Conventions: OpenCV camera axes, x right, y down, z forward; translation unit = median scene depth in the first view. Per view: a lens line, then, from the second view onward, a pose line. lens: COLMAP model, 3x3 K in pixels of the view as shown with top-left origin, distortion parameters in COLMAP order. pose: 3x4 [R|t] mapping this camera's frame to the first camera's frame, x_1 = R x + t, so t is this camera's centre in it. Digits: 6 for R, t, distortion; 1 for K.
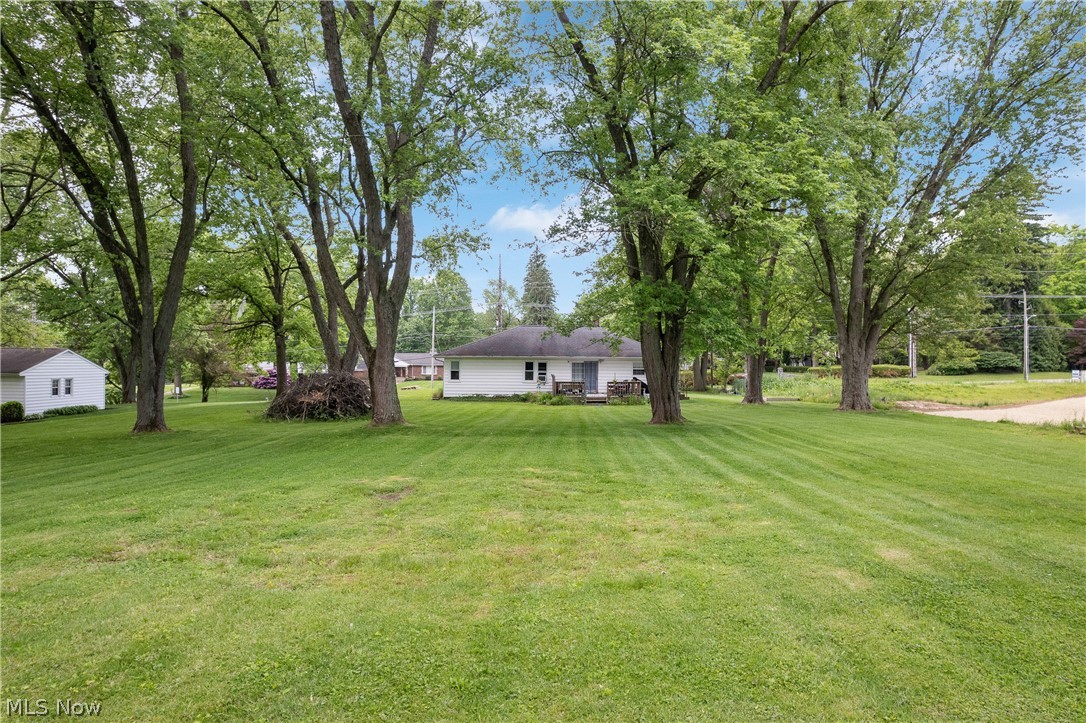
lens RADIAL K [[708.5, 0, 539.2], [0, 708.5, 381.5], [0, 0, 1]] dist [0.000424, 0.001006]
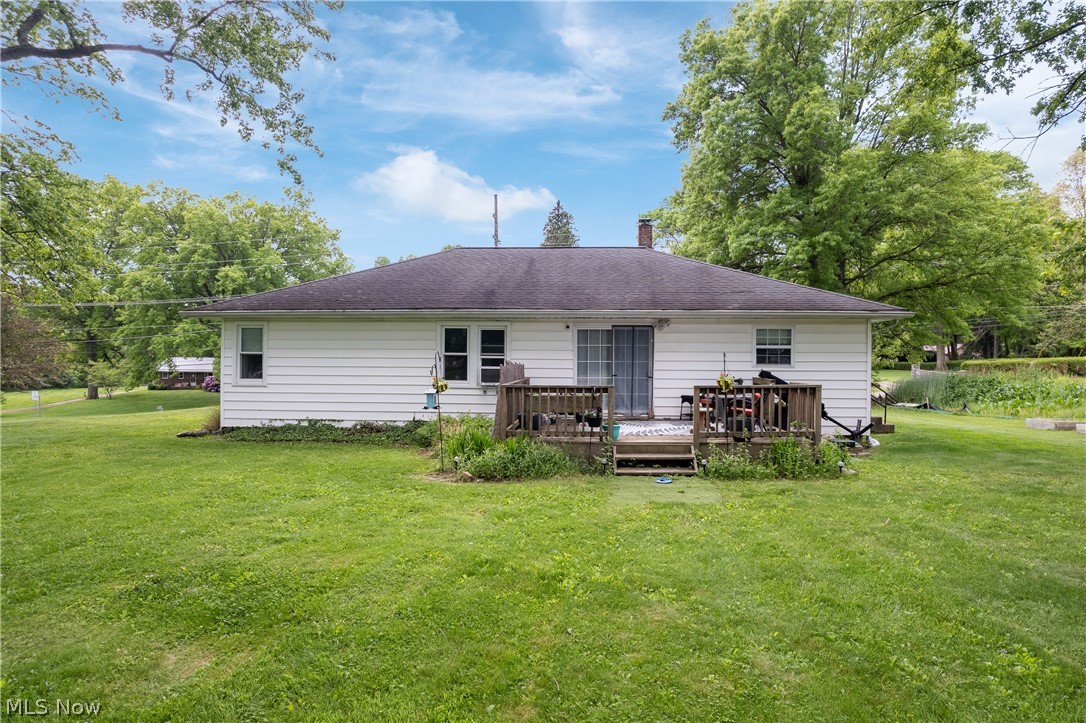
lens RADIAL K [[687.5, 0, 543.0], [0, 687.5, 361.5], [0, 0, 1]] dist [-0.001499, -0.000493]
pose [[0.998570, -0.001800, -0.053429, 0.047369], [0.000182, 0.999542, -0.030273, -0.000908], [0.053459, 0.030220, 0.998113, 0.665249]]
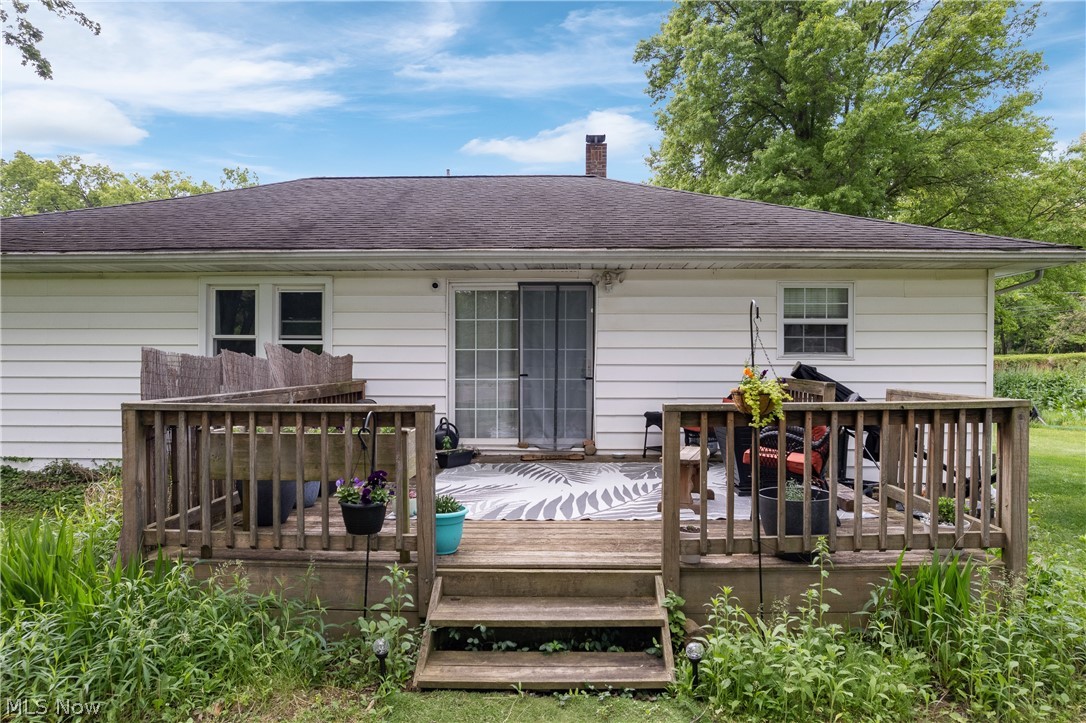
lens RADIAL K [[708.5, 0, 539.2], [0, 708.5, 381.5], [0, 0, 1]] dist [0.000424, 0.001006]
pose [[0.999723, -0.004353, -0.023139, 0.072720], [0.004347, 0.999991, -0.000308, -0.002495], [0.023140, 0.000207, 0.999732, 0.813943]]
